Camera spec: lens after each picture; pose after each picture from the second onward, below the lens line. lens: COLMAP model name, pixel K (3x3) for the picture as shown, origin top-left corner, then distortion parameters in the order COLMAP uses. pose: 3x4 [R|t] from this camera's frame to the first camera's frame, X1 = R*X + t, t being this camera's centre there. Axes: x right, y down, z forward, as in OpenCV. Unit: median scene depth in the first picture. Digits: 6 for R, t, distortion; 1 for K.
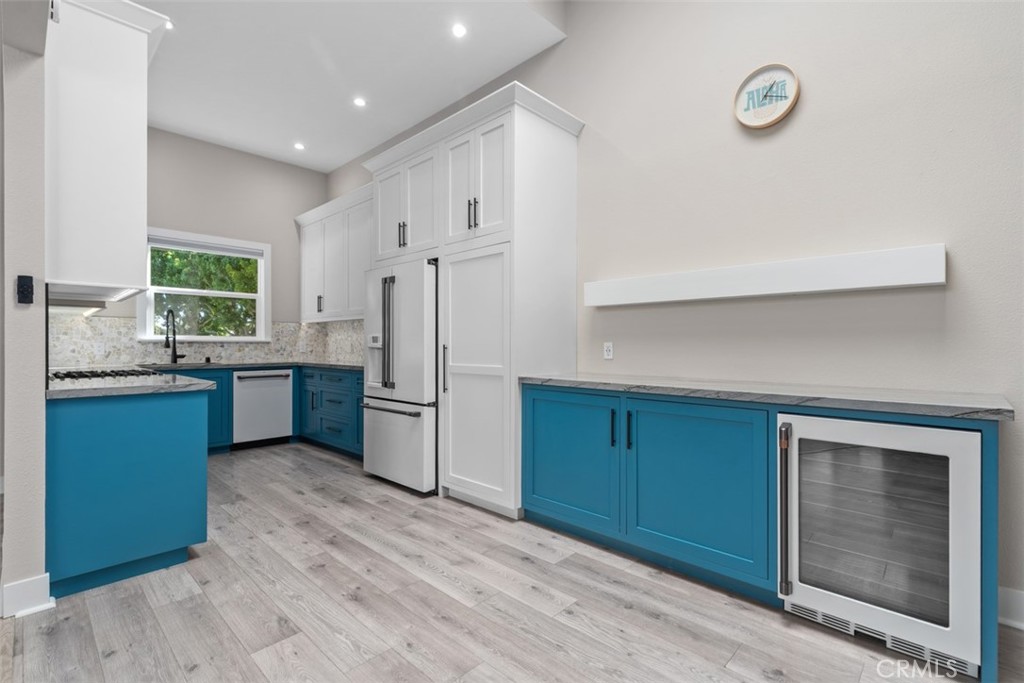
lens RADIAL K [[467.2, 0, 512.0], [0, 467.2, 341.5], [0, 0, 1]] dist [0.002316, 0.000146]
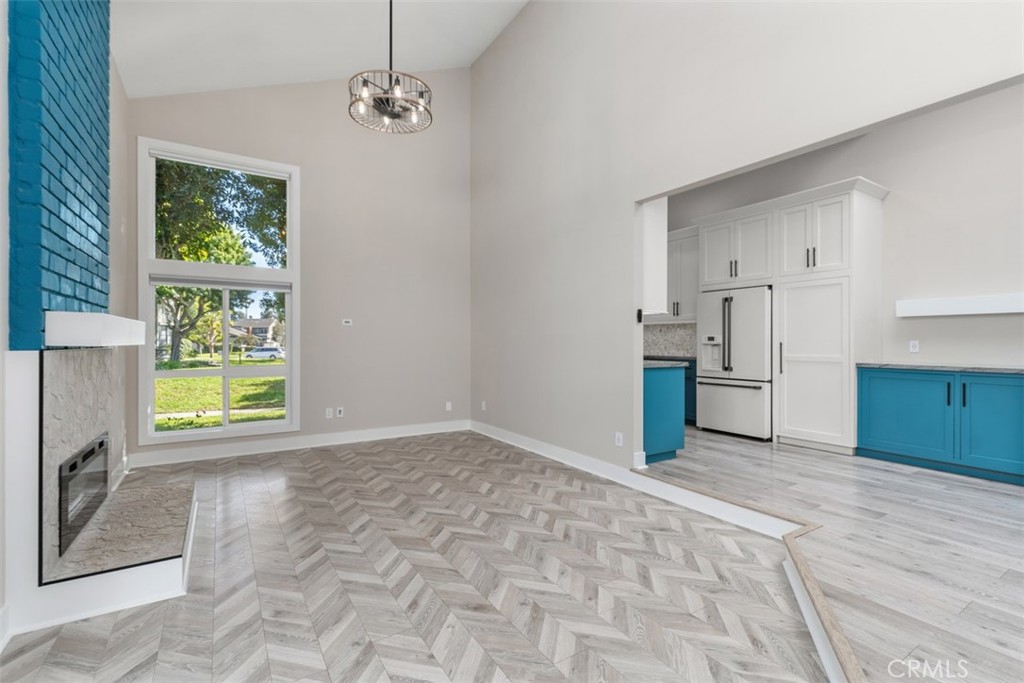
lens RADIAL K [[459.8, 0, 510.7], [0, 459.8, 341.1], [0, 0, 1]] dist [0.005597, -0.000182]
pose [[0.970251, 0.001648, -0.242097, -0.578981], [-0.000893, 0.999994, 0.003230, -0.000807], [0.242101, -0.002918, 0.970247, -0.610816]]
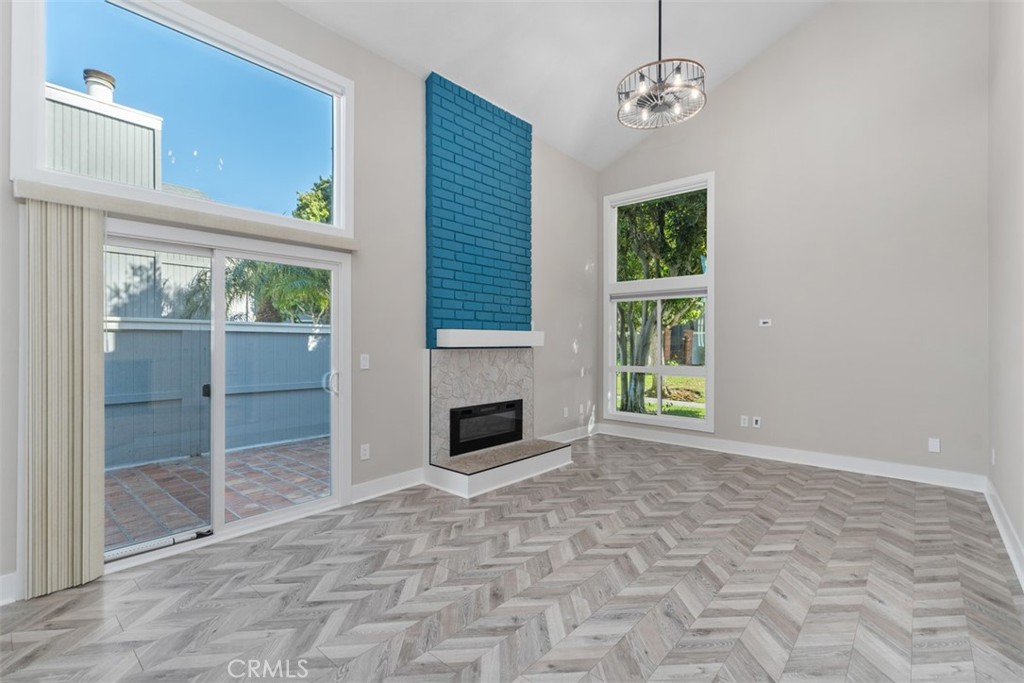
lens RADIAL K [[459.8, 0, 510.7], [0, 459.8, 341.1], [0, 0, 1]] dist [0.005597, -0.000182]
pose [[0.037347, -0.001858, -0.999301, -0.130712], [0.002896, 0.999994, -0.001751, -0.003597], [0.999298, -0.002828, 0.037352, -0.050940]]
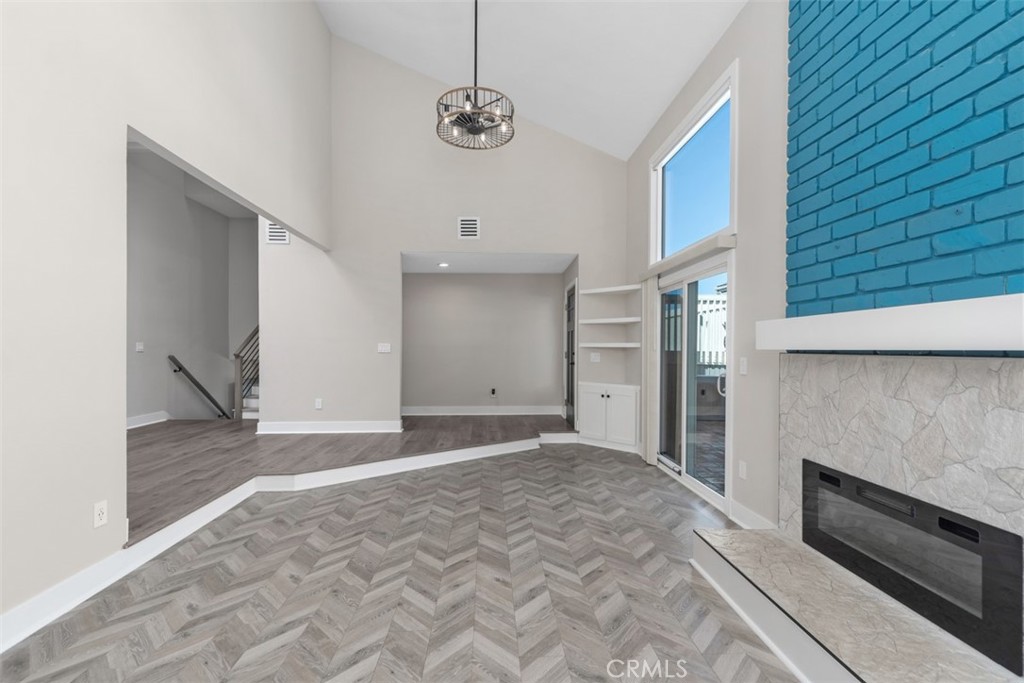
lens RADIAL K [[464.9, 0, 509.8], [0, 464.9, 350.9], [0, 0, 1]] dist [0.002182, -0.000195]
pose [[-0.724952, -0.005307, 0.688779, -1.463150], [-0.004543, 0.999985, 0.002923, 0.009702], [-0.688784, -0.001010, -0.724966, 0.627576]]
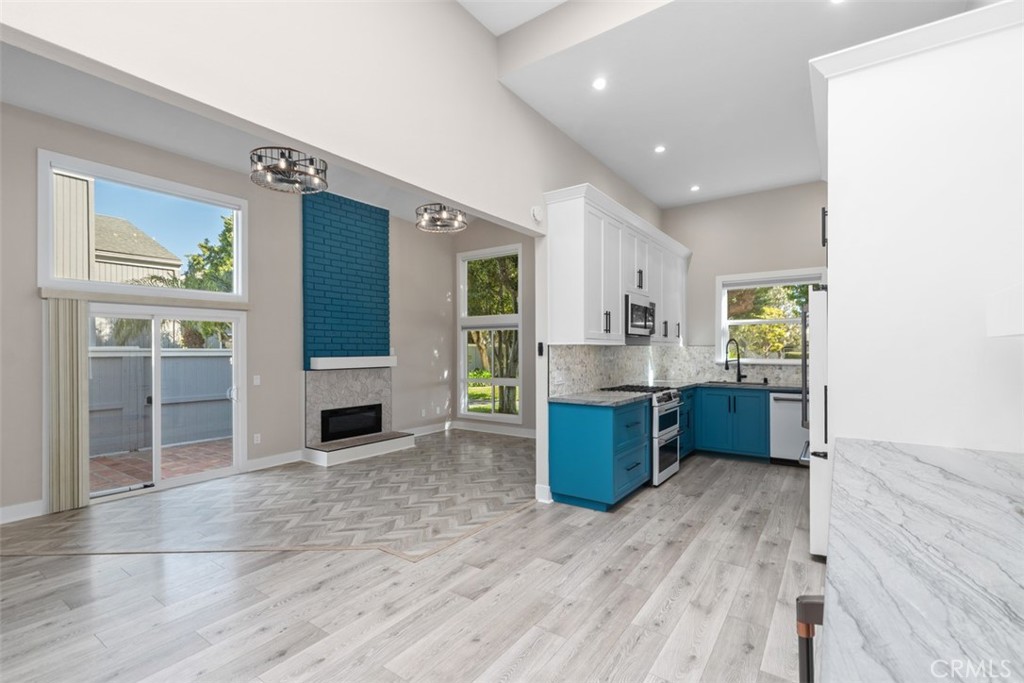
lens RADIAL K [[463.3, 0, 510.1], [0, 463.3, 349.4], [0, 0, 1]] dist [0.004411, -0.000056]
pose [[0.144557, -0.002505, -0.989493, 0.539637], [0.009061, 0.999958, -0.001207, -0.057041], [0.989455, -0.008791, 0.144573, 0.295056]]
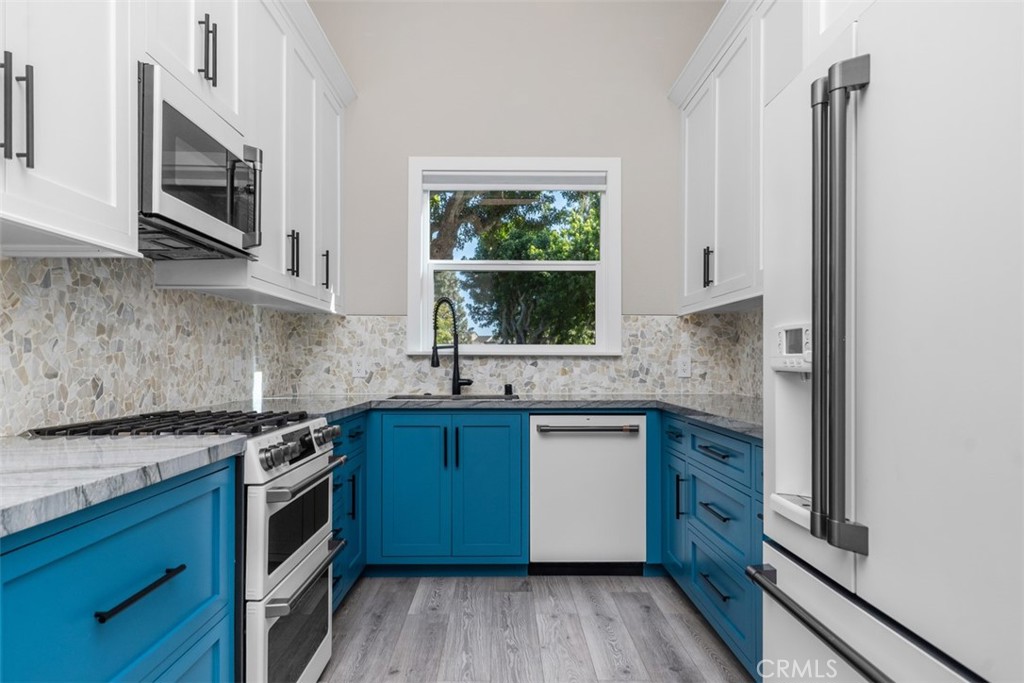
lens RADIAL K [[676.1, 0, 510.6], [0, 676.1, 362.8], [0, 0, 1]] dist [0.000549, 0.000476]
pose [[0.701592, 0.002303, -0.712575, -0.137378], [0.003439, 0.999972, 0.006618, 0.005146], [0.712571, -0.007093, 0.701565, 0.638675]]
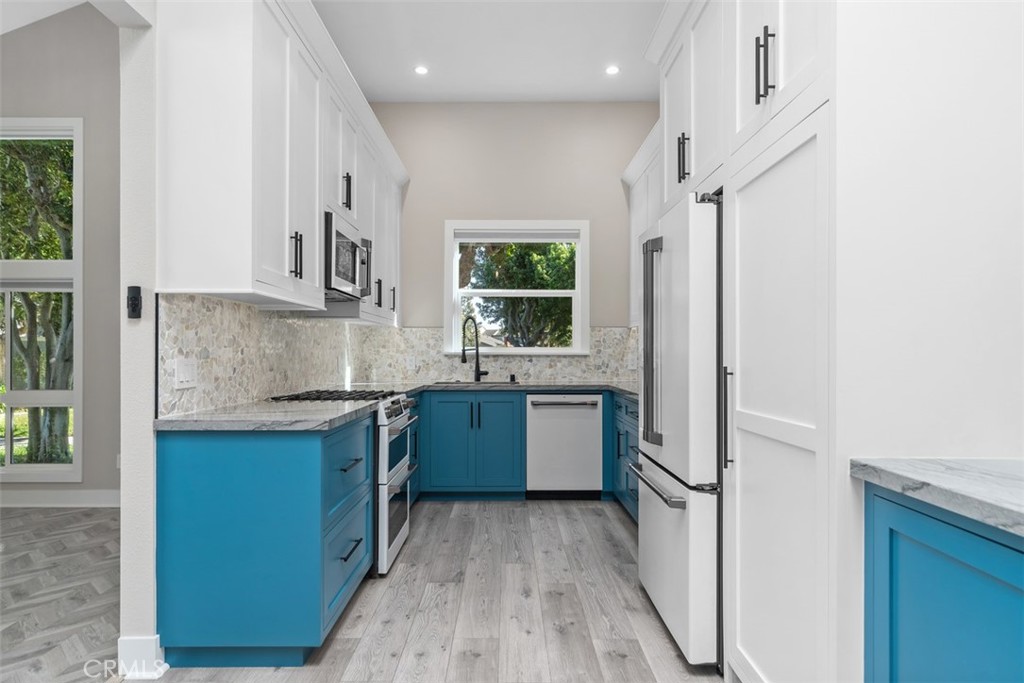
lens RADIAL K [[626.0, 0, 509.8], [0, 626.0, 352.7], [0, 0, 1]] dist [0.000810, -0.001031]
pose [[0.694714, -0.000293, -0.719286, 0.144759], [0.004098, 0.999985, 0.003551, -0.009850], [0.719275, -0.005414, 0.694705, 0.366670]]
